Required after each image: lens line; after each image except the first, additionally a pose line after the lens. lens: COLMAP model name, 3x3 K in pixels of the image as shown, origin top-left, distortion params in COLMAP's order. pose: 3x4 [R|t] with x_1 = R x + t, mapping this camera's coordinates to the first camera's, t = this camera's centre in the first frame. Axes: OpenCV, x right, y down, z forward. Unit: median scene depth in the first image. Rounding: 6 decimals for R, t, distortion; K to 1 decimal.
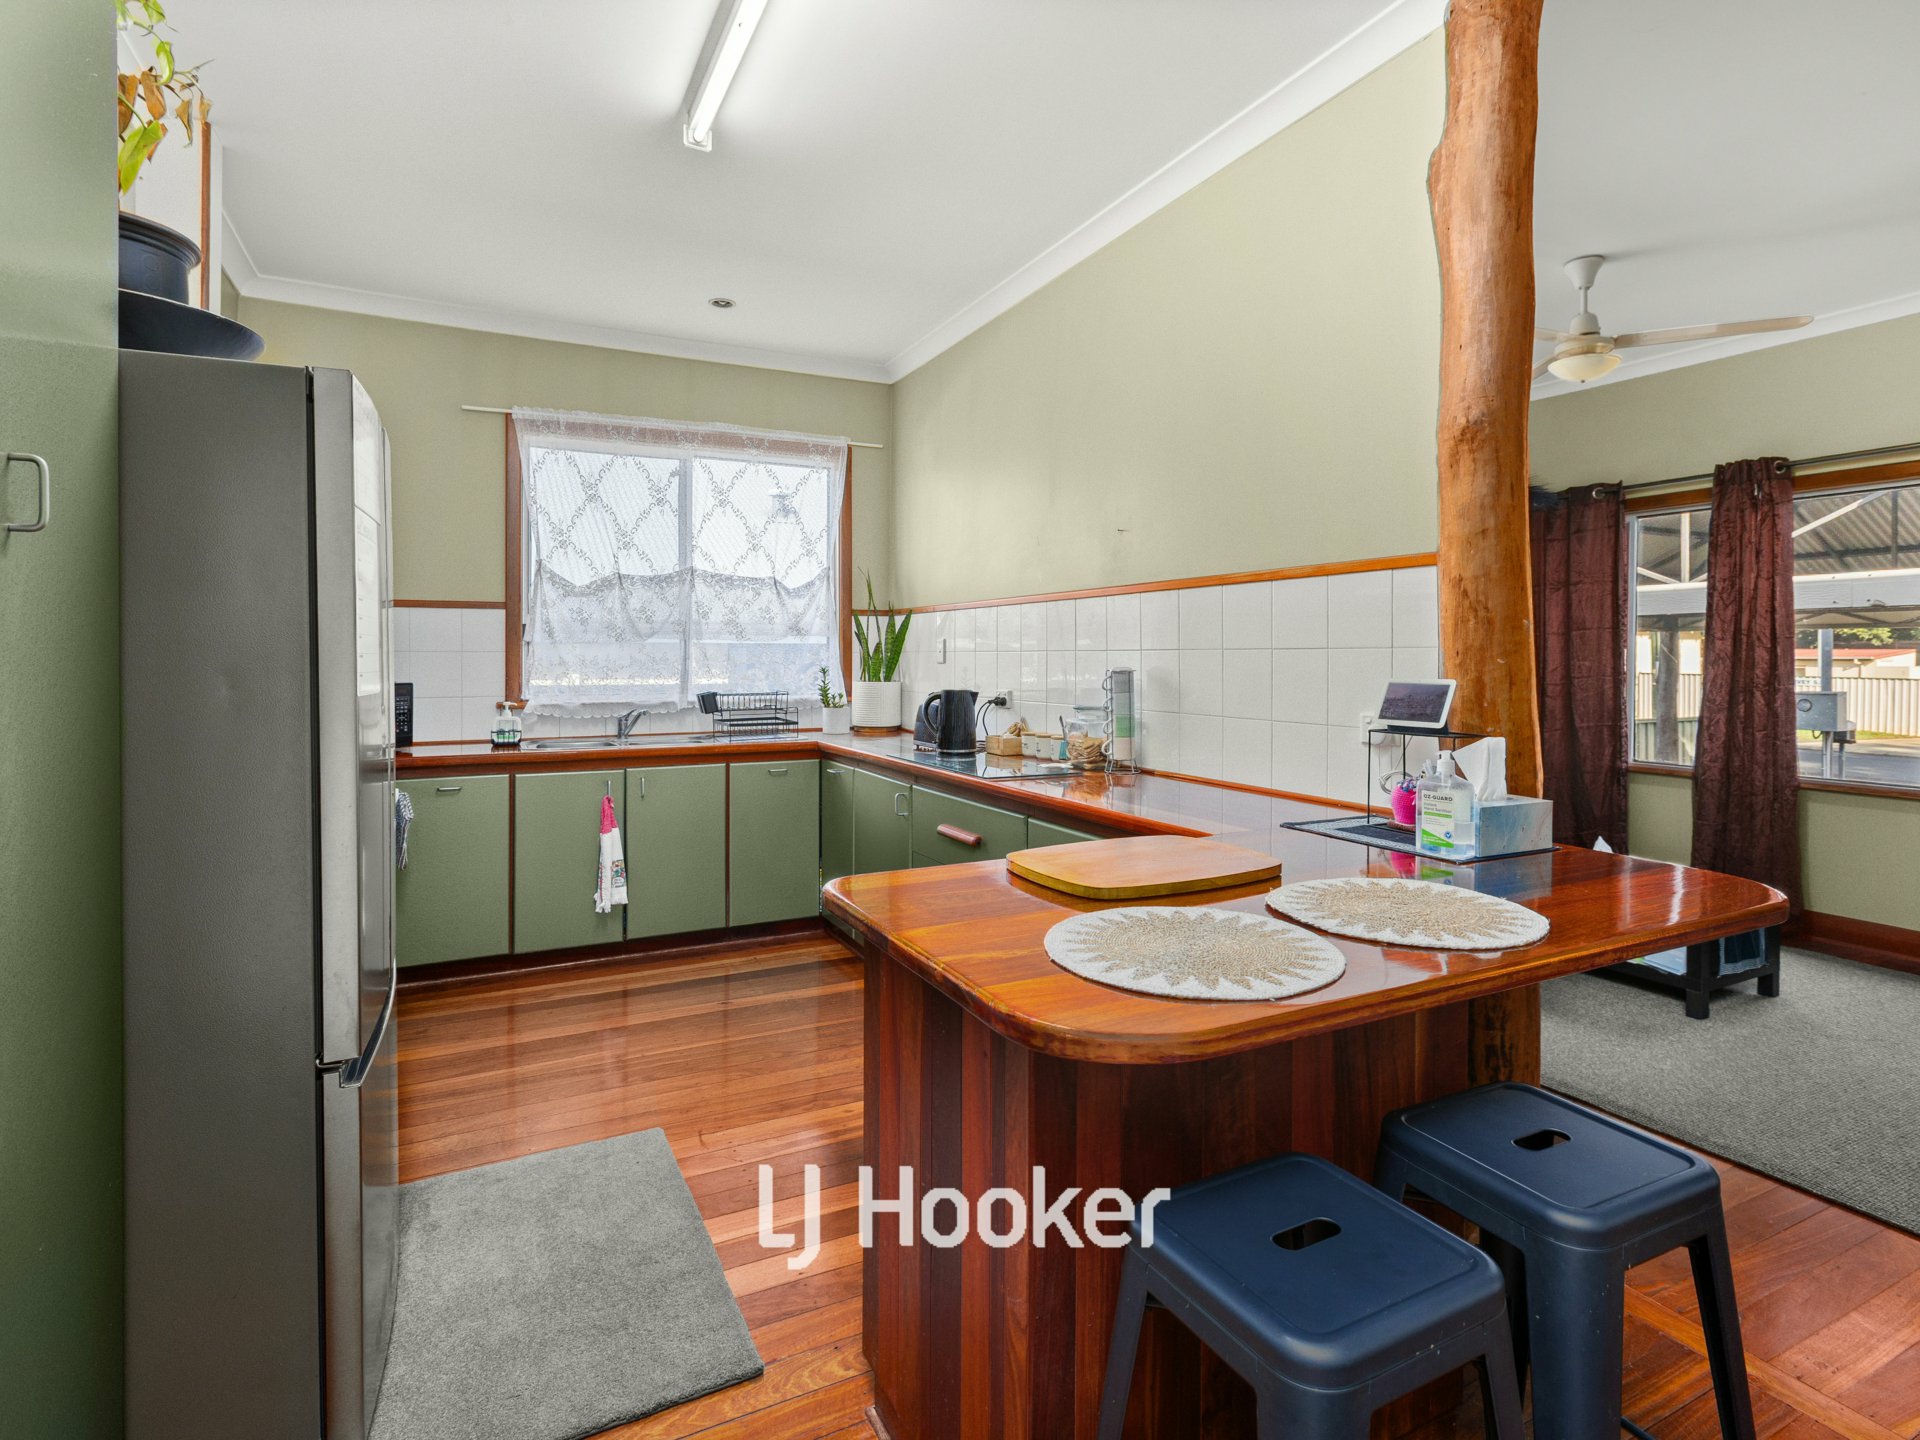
lens RADIAL K [[991.0, 0, 961.7], [0, 991.0, 647.8], [0, 0, 1]] dist [-0.002289, 0.000497]
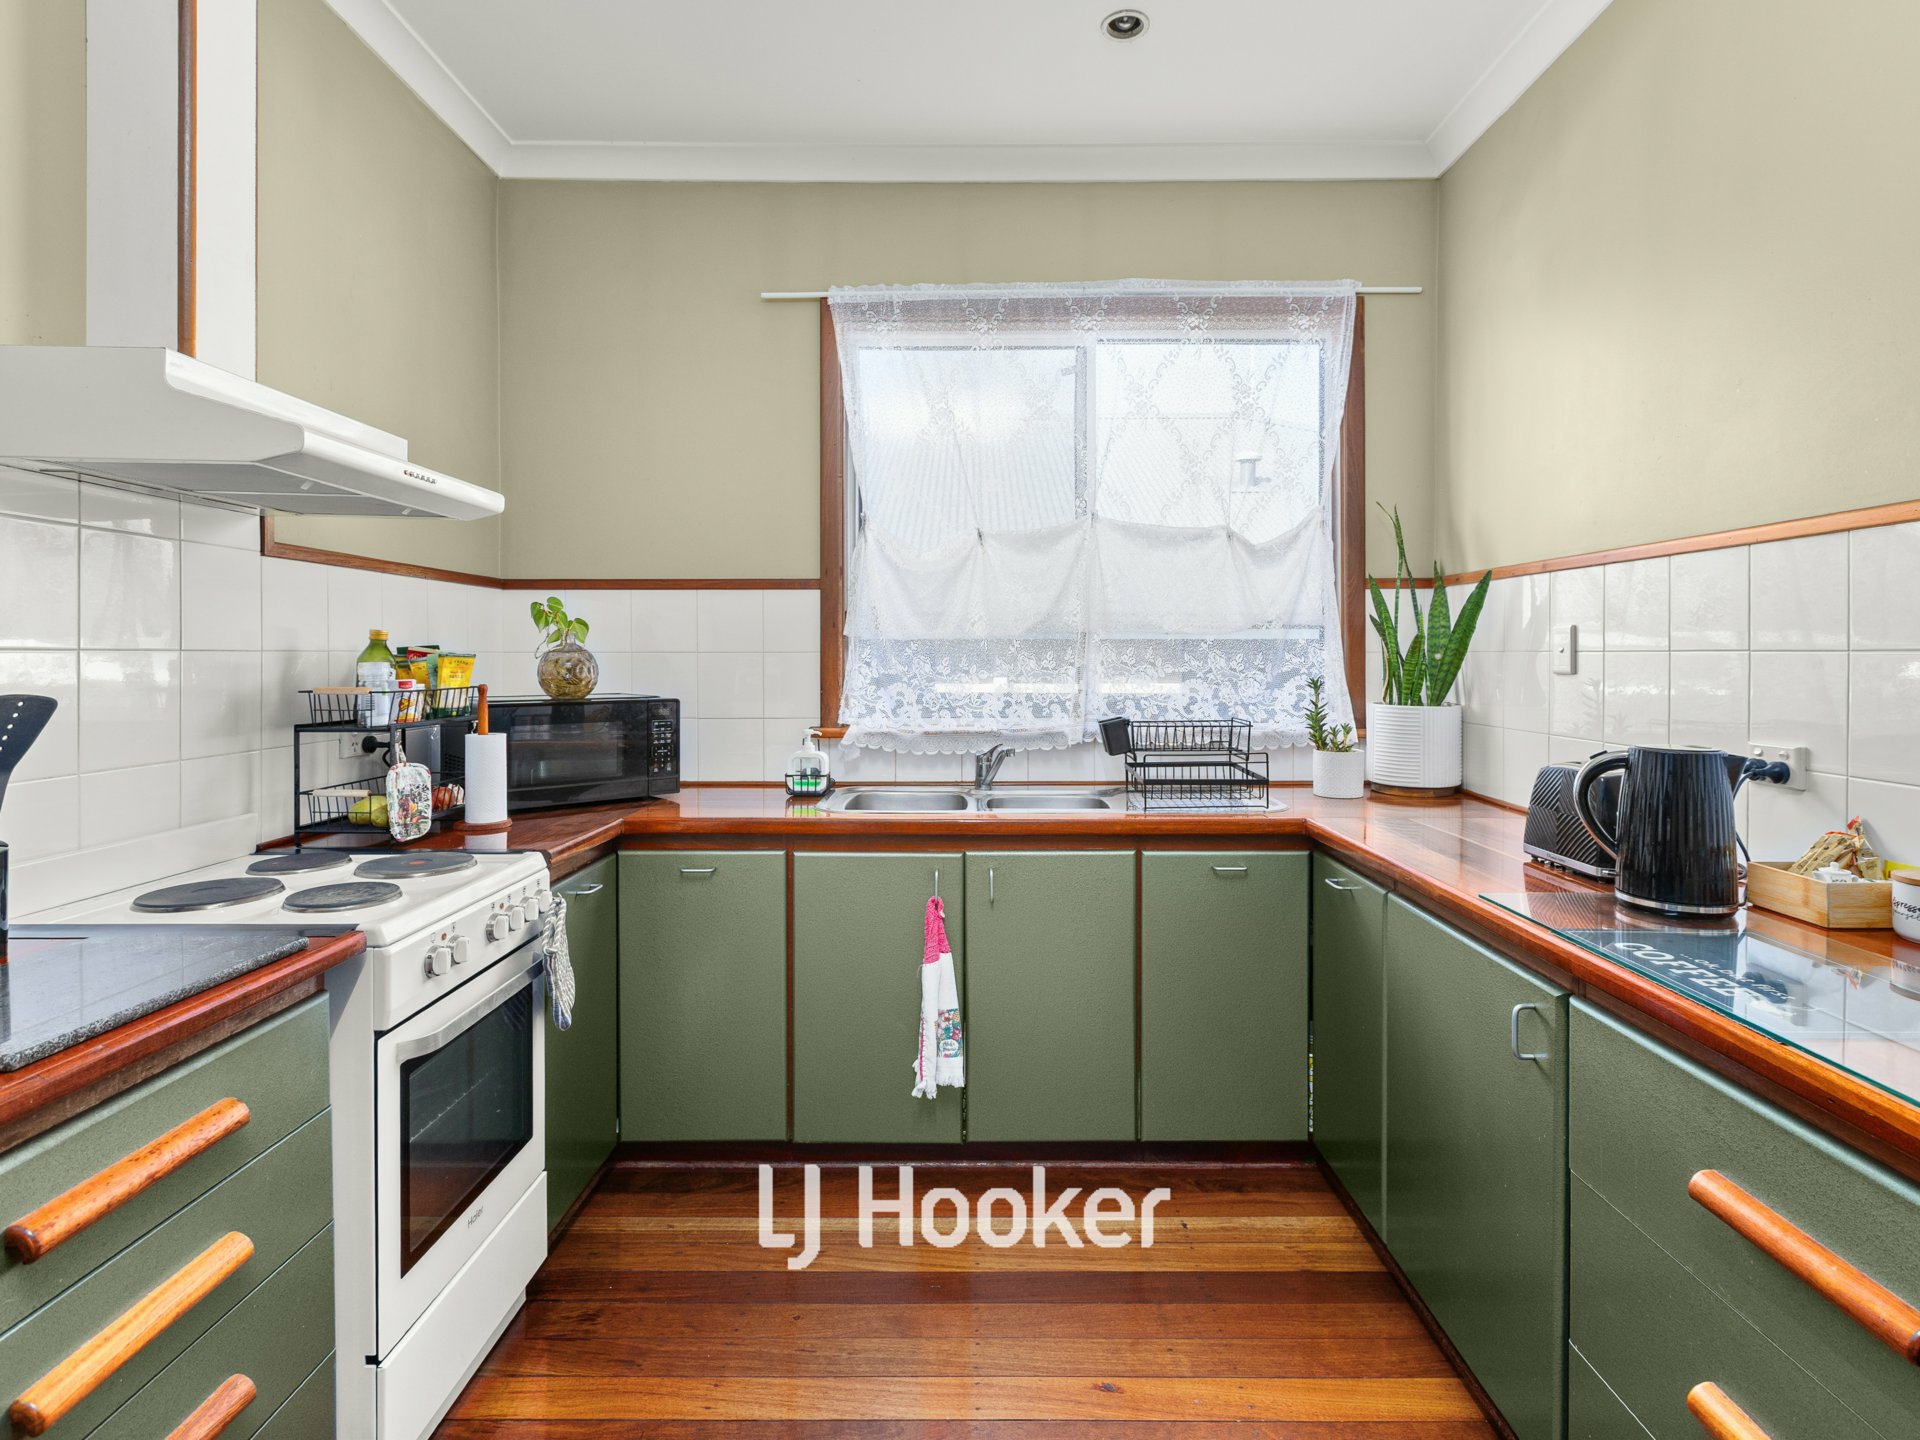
lens RADIAL K [[991.0, 0, 961.7], [0, 991.0, 647.8], [0, 0, 1]] dist [-0.002289, 0.000497]
pose [[0.891494, -0.002163, -0.453027, -0.064675], [0.002831, 0.999996, 0.000798, 0.000794], [0.453023, -0.001994, 0.891496, 0.414598]]
